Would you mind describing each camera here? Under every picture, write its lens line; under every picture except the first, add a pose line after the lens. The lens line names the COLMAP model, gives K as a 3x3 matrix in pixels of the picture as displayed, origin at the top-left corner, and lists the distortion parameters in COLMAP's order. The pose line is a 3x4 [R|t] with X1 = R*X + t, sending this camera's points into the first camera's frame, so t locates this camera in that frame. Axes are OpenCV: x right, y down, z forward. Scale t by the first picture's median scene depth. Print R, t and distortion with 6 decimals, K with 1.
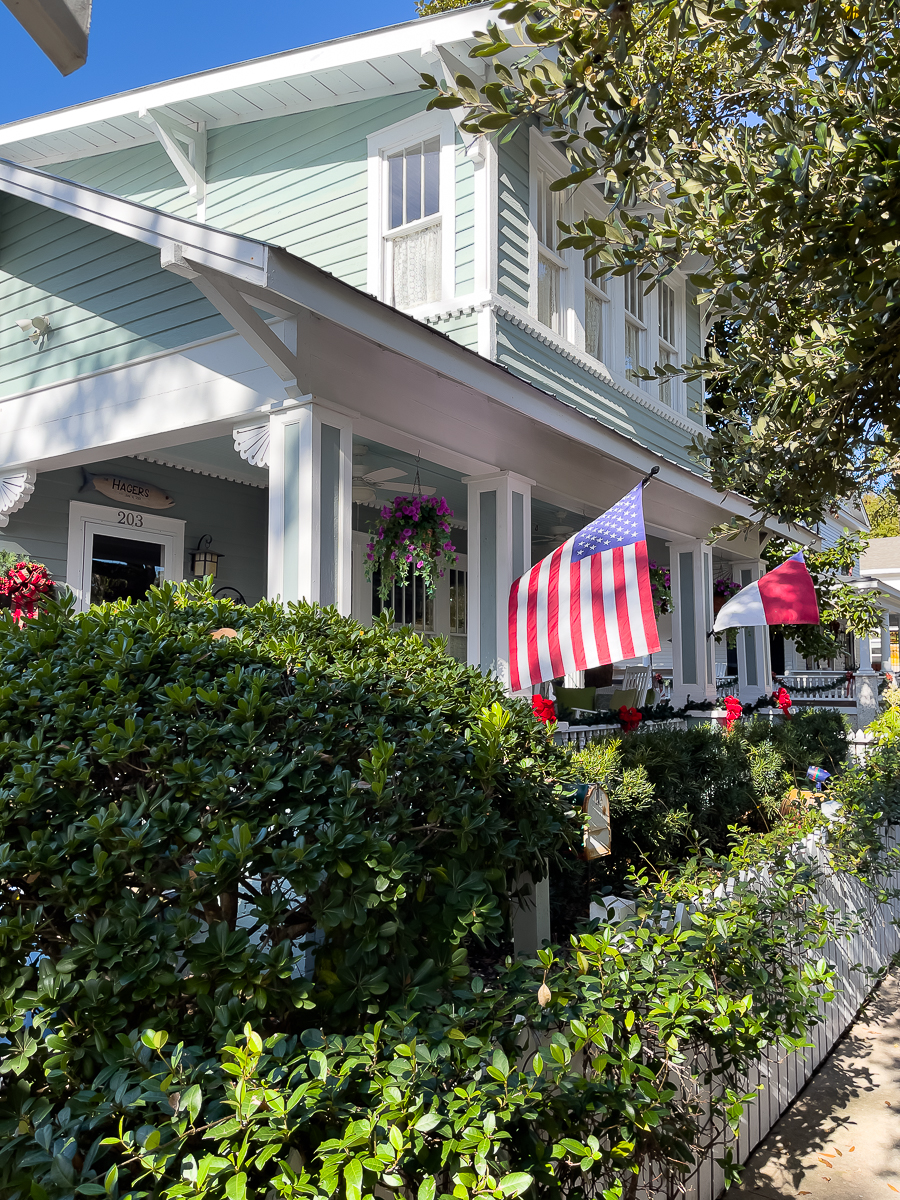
lens RADIAL K [[915.0, 0, 450.0], [0, 915.0, 600.0], [0, 0, 1]] dist [0.000639, -0.001056]
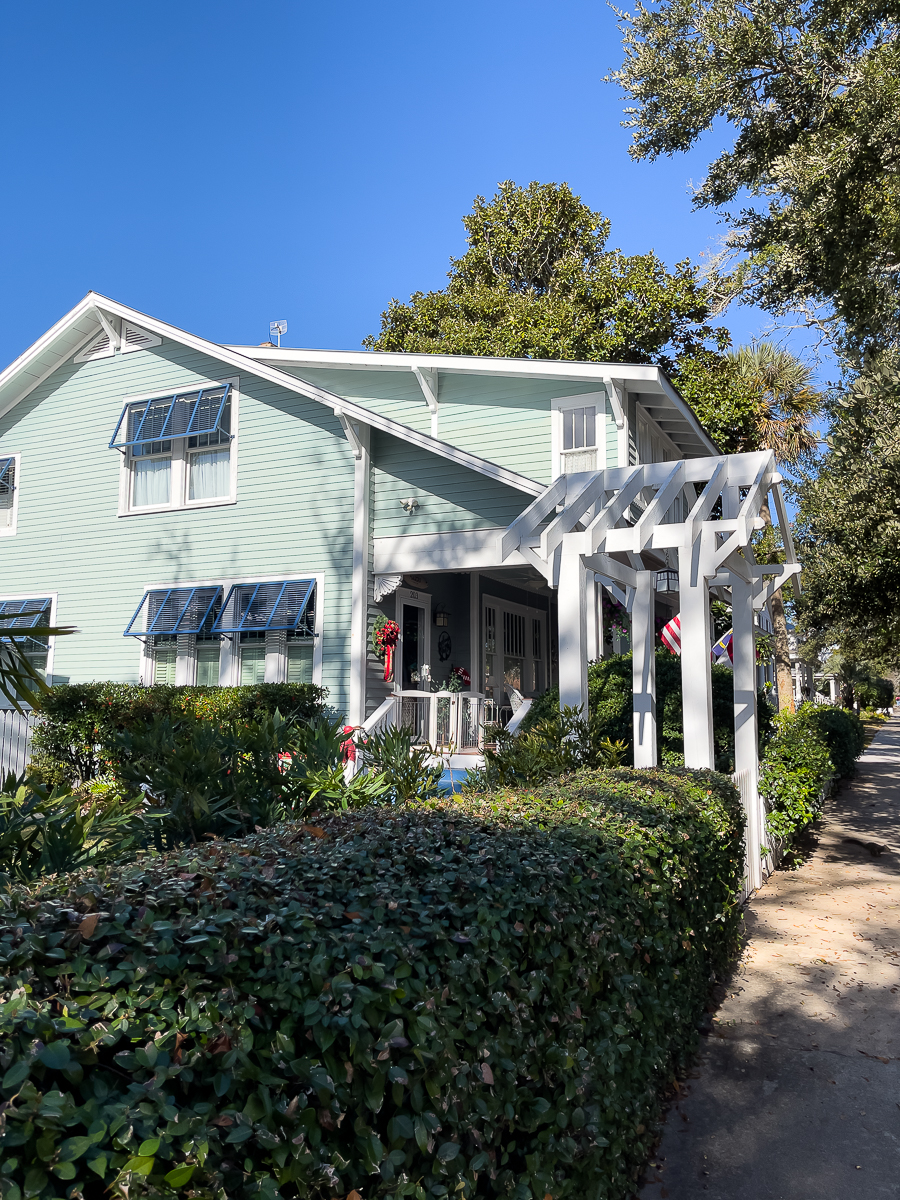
lens RADIAL K [[915.0, 0, 450.0], [0, 915.0, 600.0], [0, 0, 1]] dist [0.000639, -0.001056]
pose [[0.989612, 0.017714, 0.142665, -0.652216], [-0.013298, 0.999404, -0.031845, -0.027785], [-0.143144, 0.029617, 0.989259, -0.977377]]
